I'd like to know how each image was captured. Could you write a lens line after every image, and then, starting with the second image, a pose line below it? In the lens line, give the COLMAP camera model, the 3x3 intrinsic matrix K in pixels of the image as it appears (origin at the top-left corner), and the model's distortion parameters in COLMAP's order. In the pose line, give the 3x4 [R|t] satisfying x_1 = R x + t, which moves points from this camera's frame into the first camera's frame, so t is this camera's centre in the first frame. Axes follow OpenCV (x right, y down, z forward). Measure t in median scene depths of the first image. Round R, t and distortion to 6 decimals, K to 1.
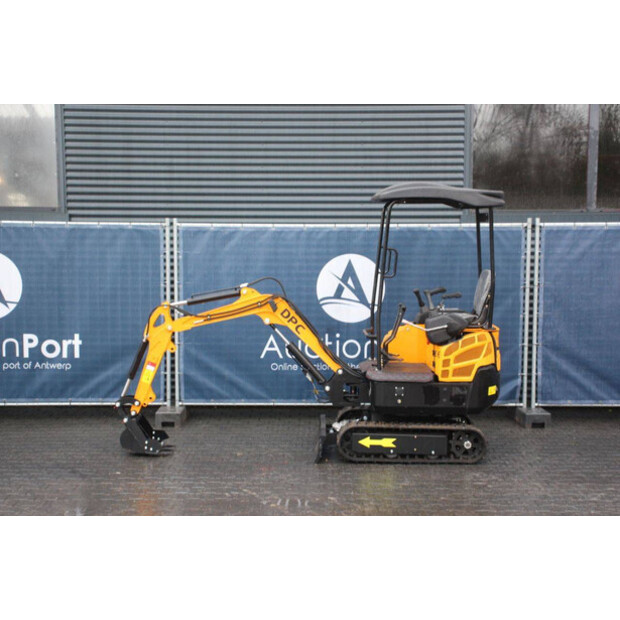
lens RADIAL K [[910.1, 0, 341.8], [0, 910.1, 311.2], [0, 0, 1]] dist [-0.000321, -0.017201]
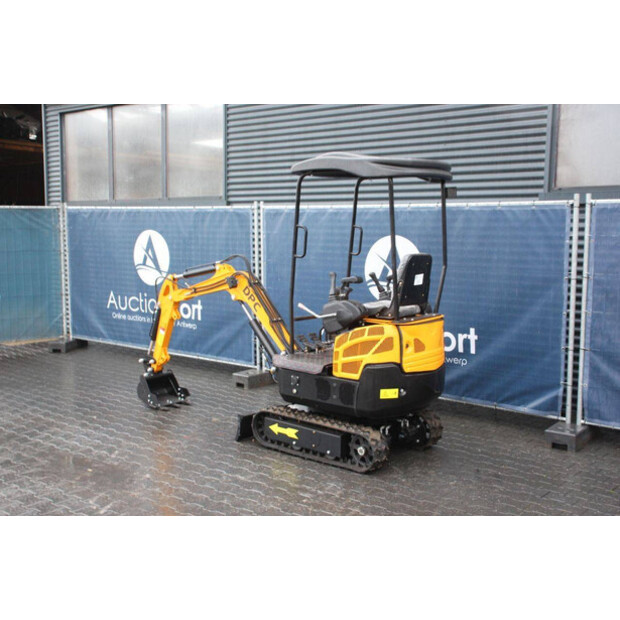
lens RADIAL K [[751.5, 0, 310.0], [0, 751.5, 310.0], [0, 0, 1]] dist [-0.007753, -0.007102]
pose [[0.770158, 0.072013, -0.633775, 0.454777], [-0.047673, 0.997326, 0.055389, -0.024402], [0.636069, -0.012445, 0.771532, 0.326708]]
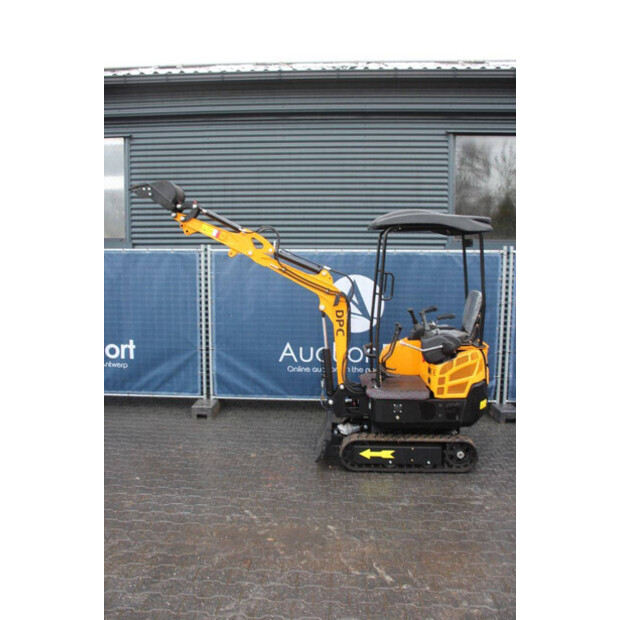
lens RADIAL K [[524.4, 0, 336.5], [0, 524.4, 310.8], [0, 0, 1]] dist [-0.162406, 0.003103]
pose [[0.999497, 0.006981, -0.030936, 0.007276], [-0.006477, 0.999845, 0.016368, -0.027226], [0.031045, -0.016159, 0.999387, 0.320019]]
